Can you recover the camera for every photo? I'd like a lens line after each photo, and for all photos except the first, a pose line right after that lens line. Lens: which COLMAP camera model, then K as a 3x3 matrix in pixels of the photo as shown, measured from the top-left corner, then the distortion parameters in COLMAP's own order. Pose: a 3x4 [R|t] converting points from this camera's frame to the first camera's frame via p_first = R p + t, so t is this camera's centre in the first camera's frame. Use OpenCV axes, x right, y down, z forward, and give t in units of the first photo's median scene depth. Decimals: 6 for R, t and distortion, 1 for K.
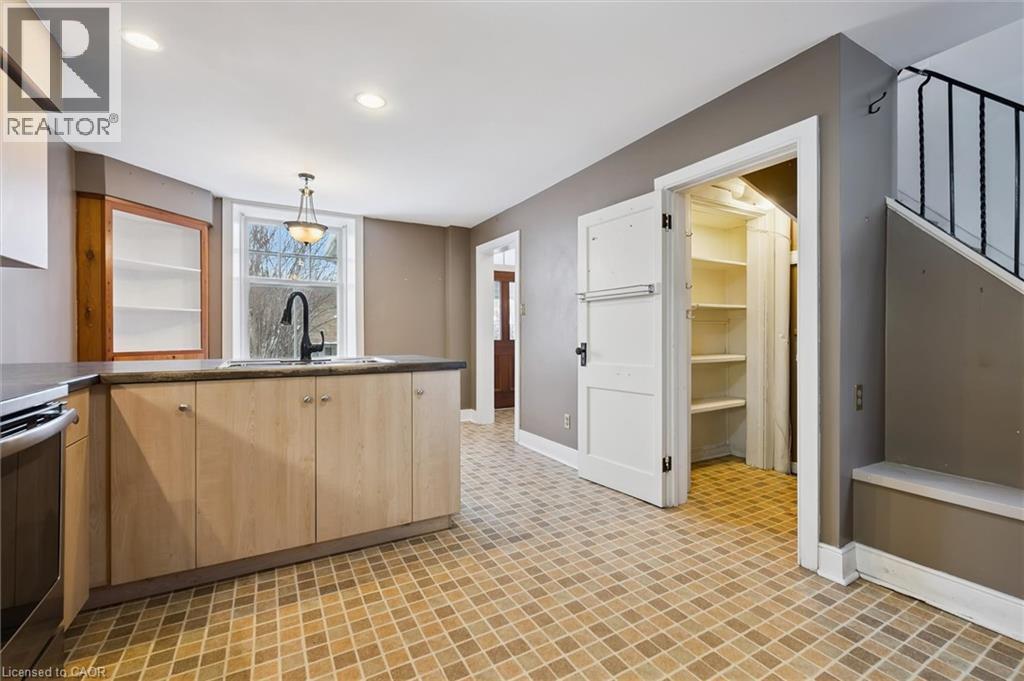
lens RADIAL K [[432.2, 0, 512.5], [0, 432.2, 336.9], [0, 0, 1]] dist [-0.000364, -0.000341]
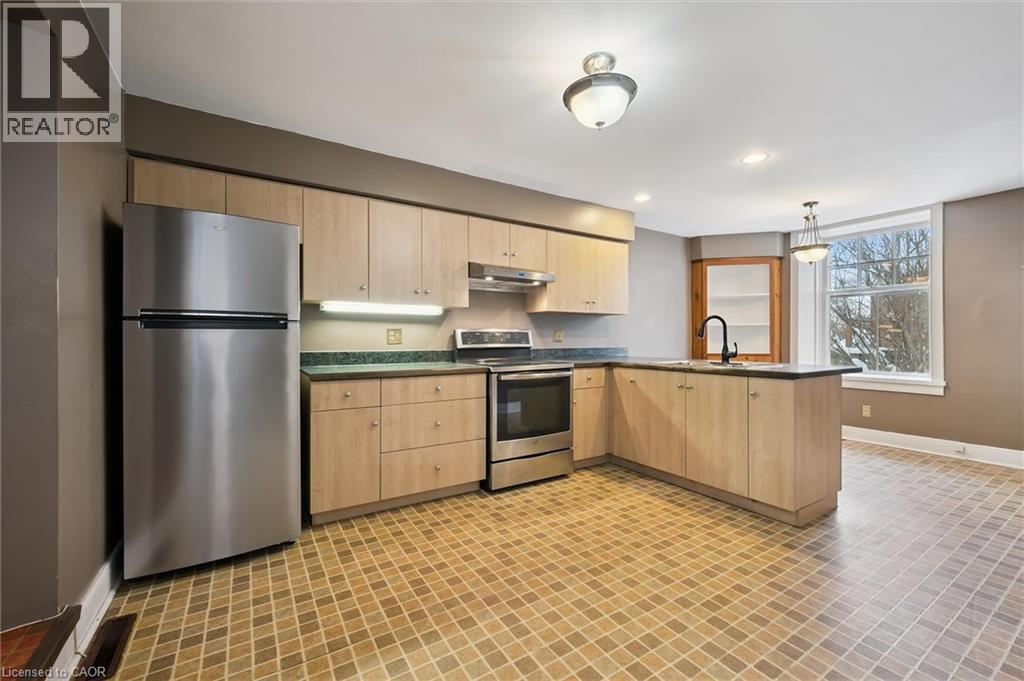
lens RADIAL K [[425.8, 0, 513.0], [0, 425.8, 337.2], [0, 0, 1]] dist [0.000957, -0.000068]
pose [[0.051015, -0.005117, -0.998685, 1.021188], [-0.002046, 0.999984, -0.005229, -0.024381], [0.998696, 0.002310, 0.051004, 0.281519]]
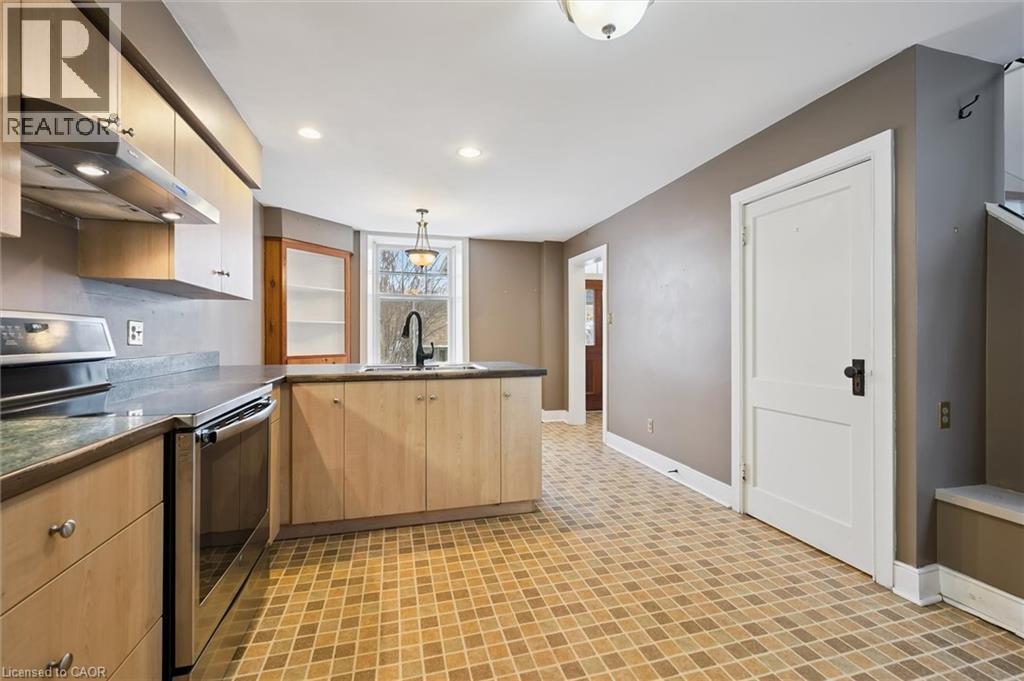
lens RADIAL K [[425.8, 0, 513.0], [0, 425.8, 337.2], [0, 0, 1]] dist [0.000957, -0.000068]
pose [[0.970522, -0.000332, -0.241012, 0.091557], [-0.000361, 0.999996, -0.002829, -0.029757], [0.241012, 0.002833, 0.970518, -0.150112]]
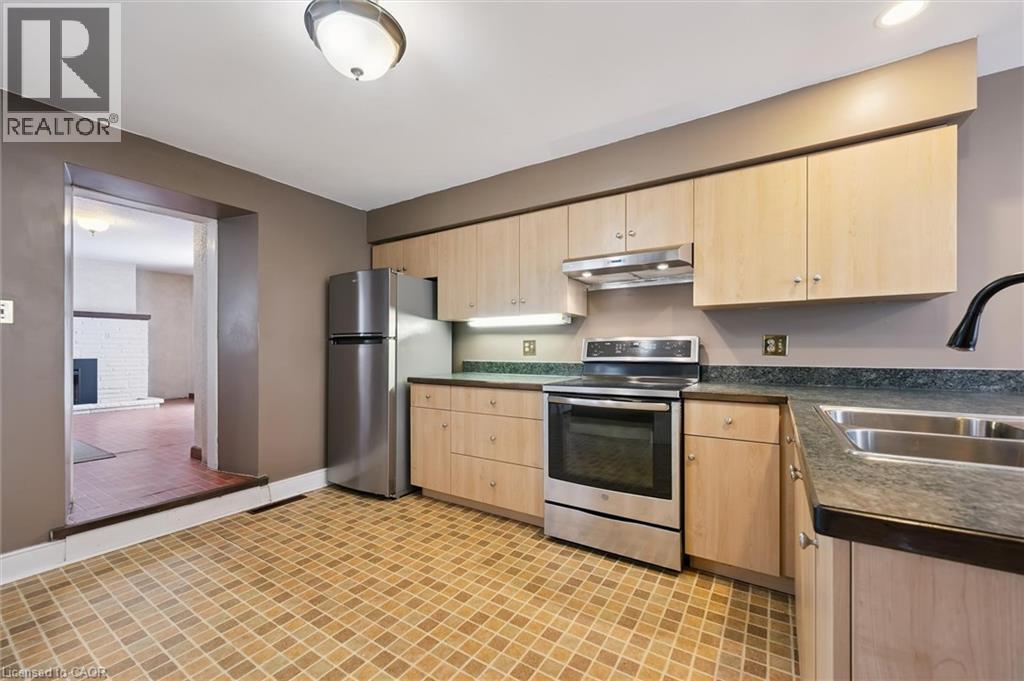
lens RADIAL K [[406.1, 0, 511.6], [0, 406.1, 353.8], [0, 0, 1]] dist [-0.004471, -0.000069]
pose [[-0.887320, 0.009950, -0.461048, 0.161035], [0.002548, 0.999858, 0.016673, -0.037784], [0.461148, 0.013619, -0.887219, 1.259994]]
